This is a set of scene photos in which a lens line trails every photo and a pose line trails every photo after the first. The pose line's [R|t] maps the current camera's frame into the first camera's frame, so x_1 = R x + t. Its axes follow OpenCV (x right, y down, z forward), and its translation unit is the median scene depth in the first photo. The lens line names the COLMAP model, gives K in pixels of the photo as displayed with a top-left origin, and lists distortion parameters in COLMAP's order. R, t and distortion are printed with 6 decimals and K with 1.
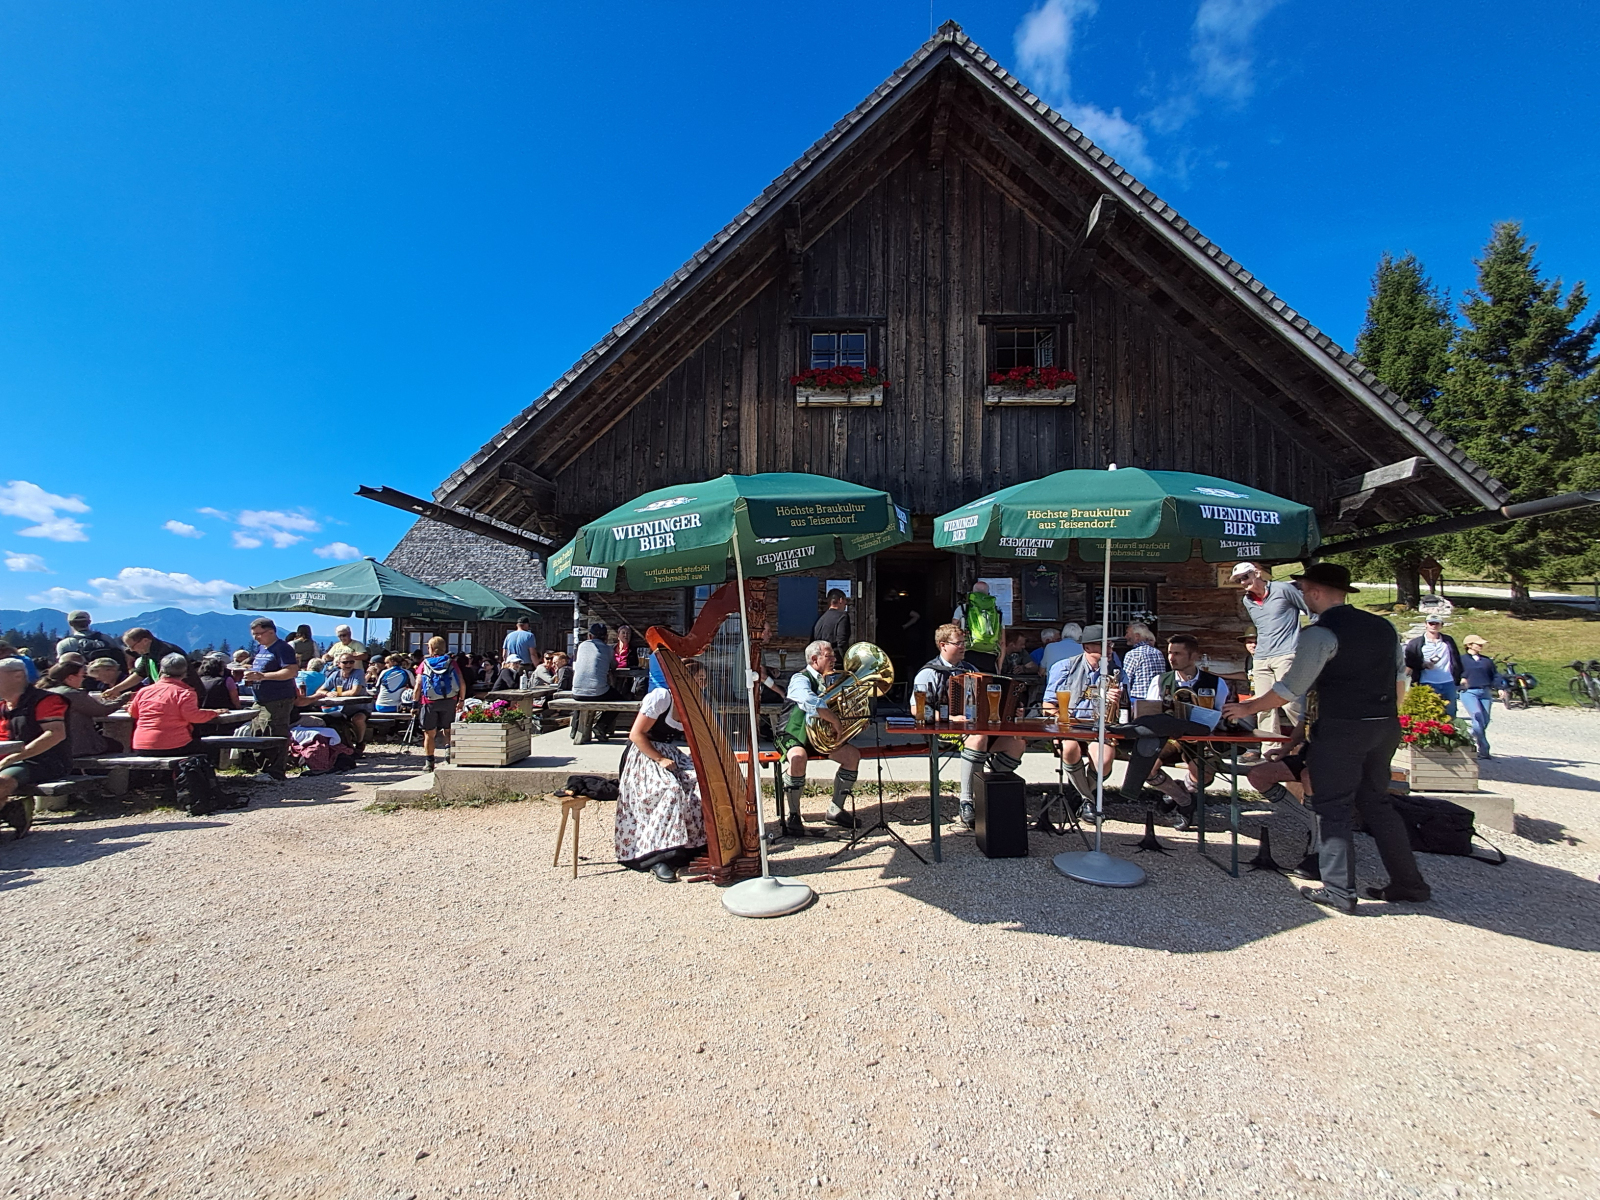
lens RADIAL K [[722.4, 0, 788.5], [0, 722.4, 614.5], [0, 0, 1]] dist [0.011380, -0.010936]
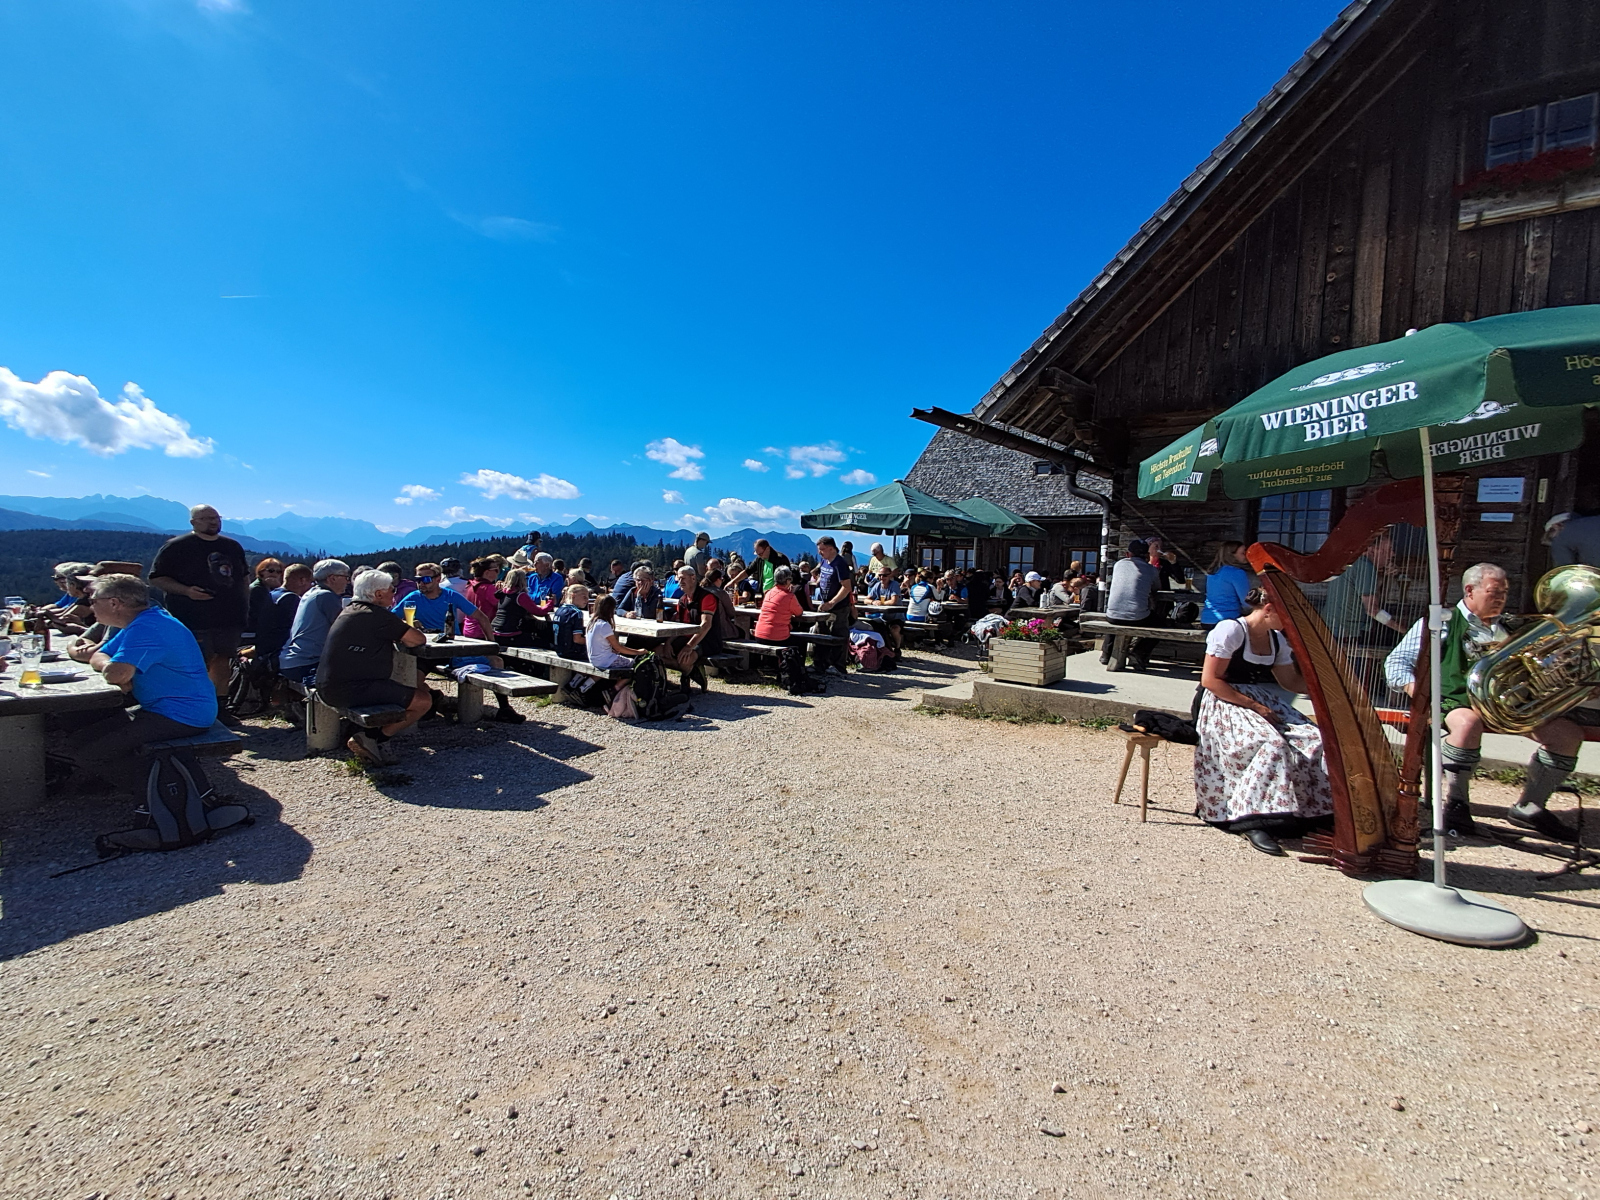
lens RADIAL K [[729.0, 0, 780.9], [0, 729.0, 607.6], [0, 0, 1]] dist [0.002342, -0.010457]
pose [[0.789161, 0.056991, -0.611536, -0.058240], [0.006582, 0.994844, 0.101205, 0.001638], [0.614151, -0.083892, 0.784717, 0.015633]]
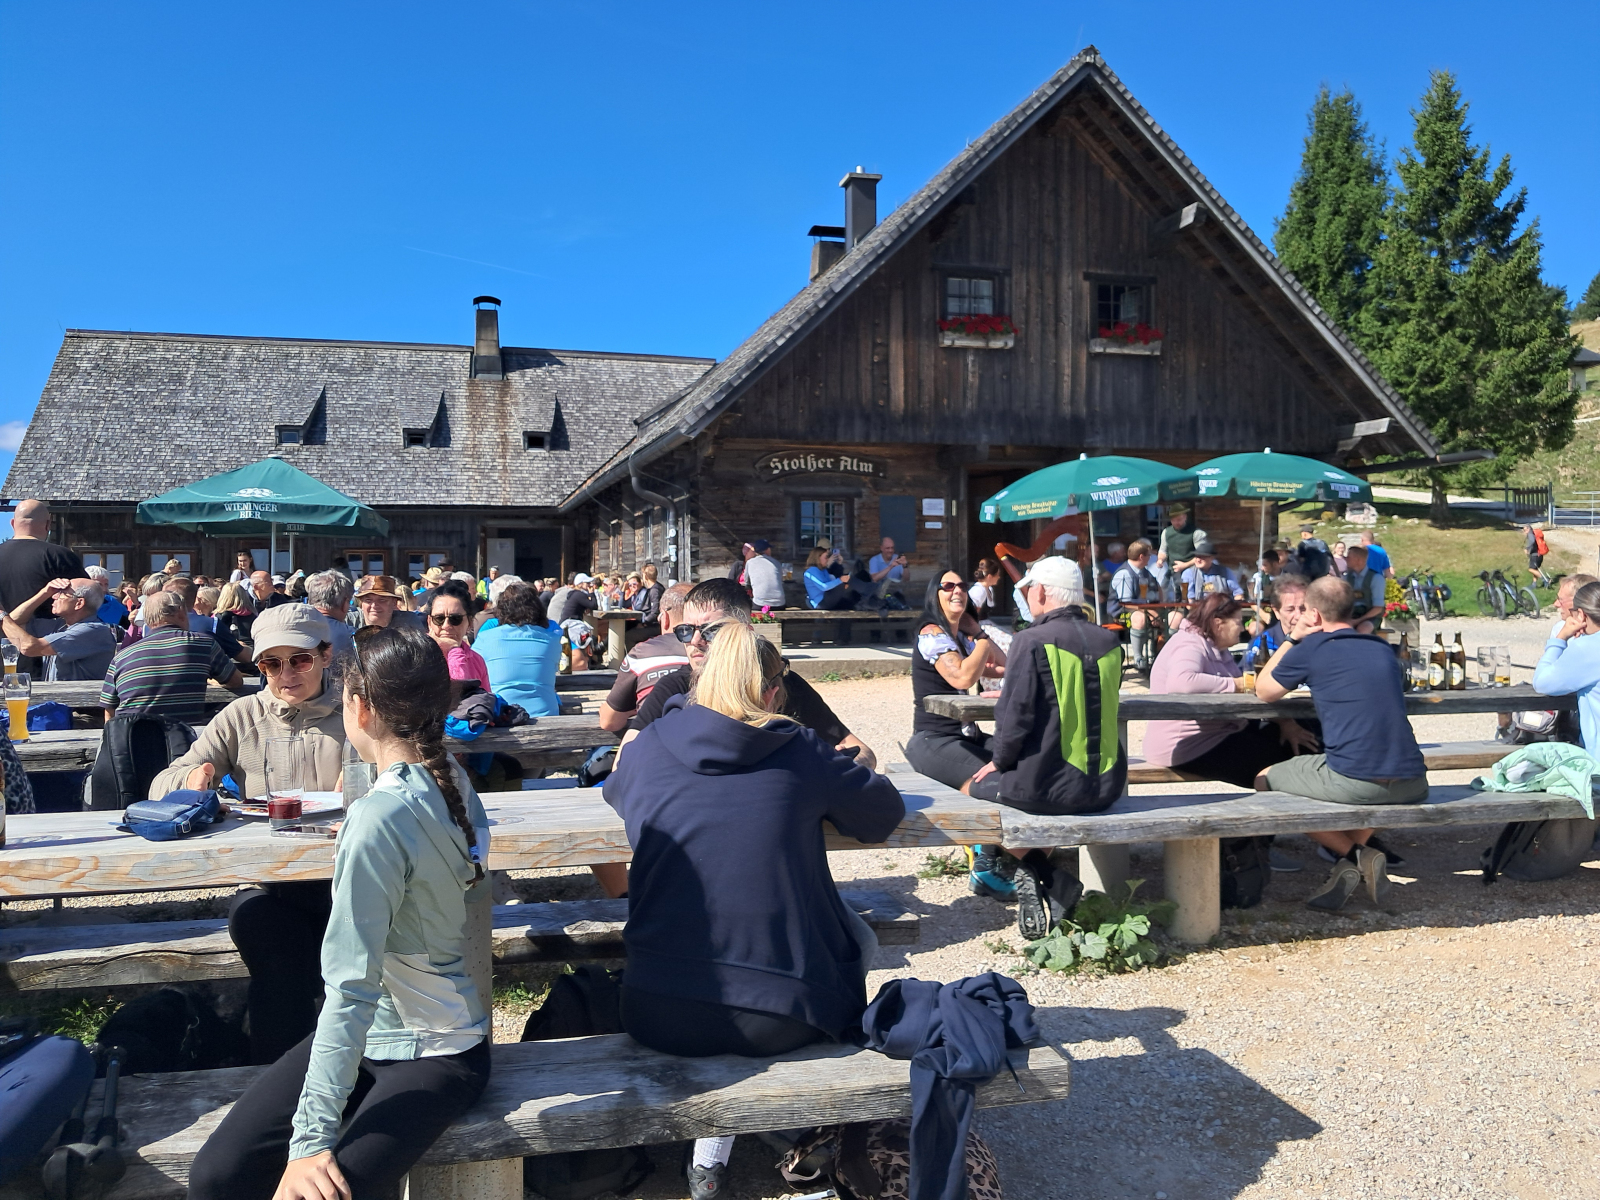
lens RADIAL K [[1243.1, 0, 770.9], [0, 1243.1, 601.0], [0, 0, 1]] dist [0.094480, -0.137794]
pose [[0.951737, -0.019904, 0.306268, -0.833460], [-0.000672, 0.997757, 0.066931, -0.022779], [-0.306913, -0.063907, 0.949589, -0.780698]]
